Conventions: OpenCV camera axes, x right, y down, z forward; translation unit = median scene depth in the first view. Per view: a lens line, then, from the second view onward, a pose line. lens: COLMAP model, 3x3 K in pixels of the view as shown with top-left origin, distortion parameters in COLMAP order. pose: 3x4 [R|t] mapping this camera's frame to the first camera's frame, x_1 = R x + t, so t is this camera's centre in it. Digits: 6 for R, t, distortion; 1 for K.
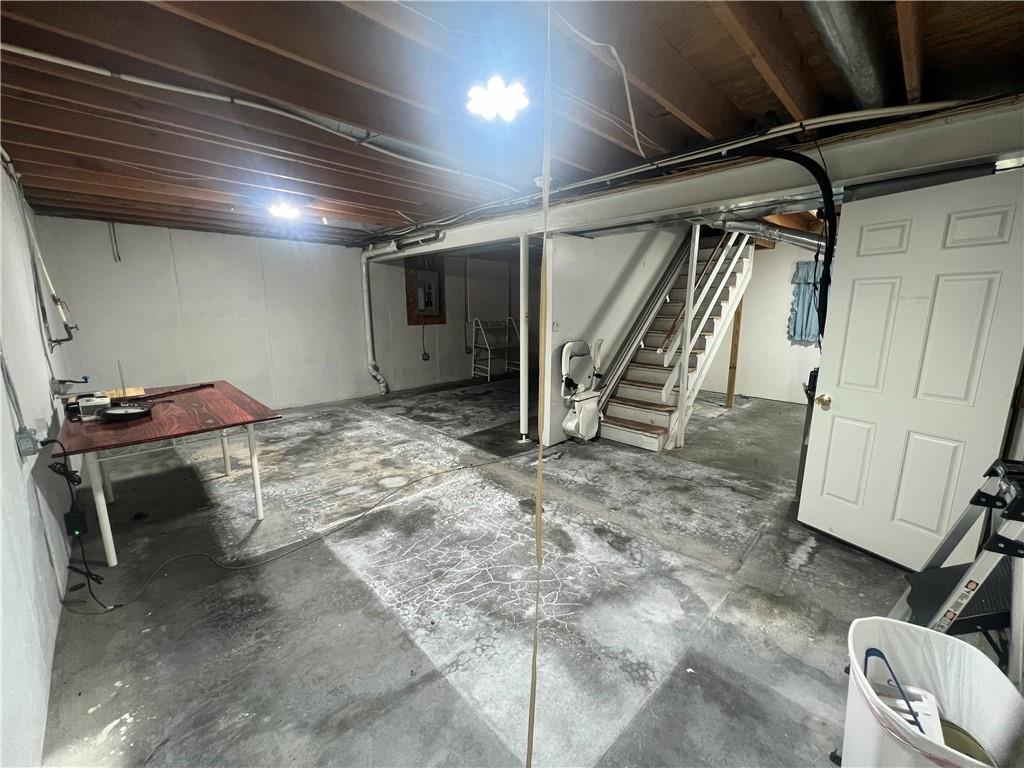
lens RADIAL K [[409.4, 0, 513.3], [0, 409.4, 381.8], [0, 0, 1]] dist [-0.002867, -0.000055]
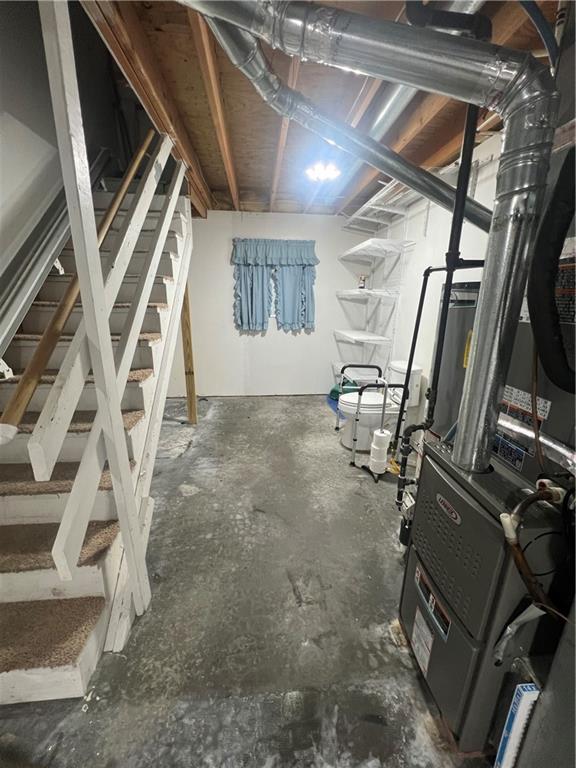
lens RADIAL K [[307.0, 0, 288.1], [0, 307.0, 381.1], [0, 0, 1]] dist [-0.002867, -0.000055]
pose [[0.635226, -0.194692, 0.747384, 0.255189], [0.128839, 0.980858, 0.146006, -0.087615], [-0.761504, 0.003545, 0.648150, 0.555471]]
